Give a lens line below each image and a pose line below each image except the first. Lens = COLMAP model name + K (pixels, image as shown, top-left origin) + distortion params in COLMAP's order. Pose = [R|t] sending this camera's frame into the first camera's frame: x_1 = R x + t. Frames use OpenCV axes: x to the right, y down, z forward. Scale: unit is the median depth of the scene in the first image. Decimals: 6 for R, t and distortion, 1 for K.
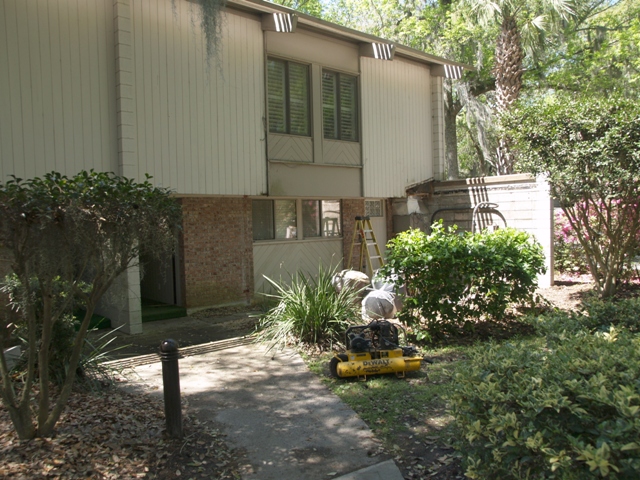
lens RADIAL K [[535.5, 0, 322.5], [0, 535.5, 245.8], [0, 0, 1]] dist [-0.095230, 0.120017]
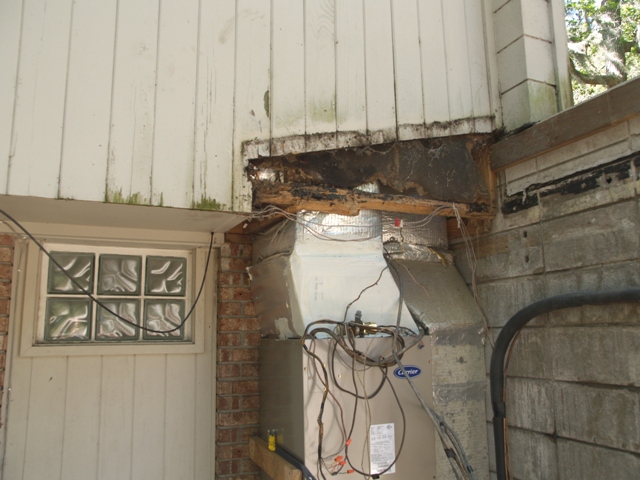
lens RADIAL K [[535.5, 0, 322.5], [0, 535.5, 245.8], [0, 0, 1]] dist [-0.095230, 0.120017]
pose [[0.948373, -0.034469, -0.315279, 0.087552], [-0.029558, 0.980144, -0.196070, -0.021985], [0.315777, 0.195267, 0.928523, 0.351222]]
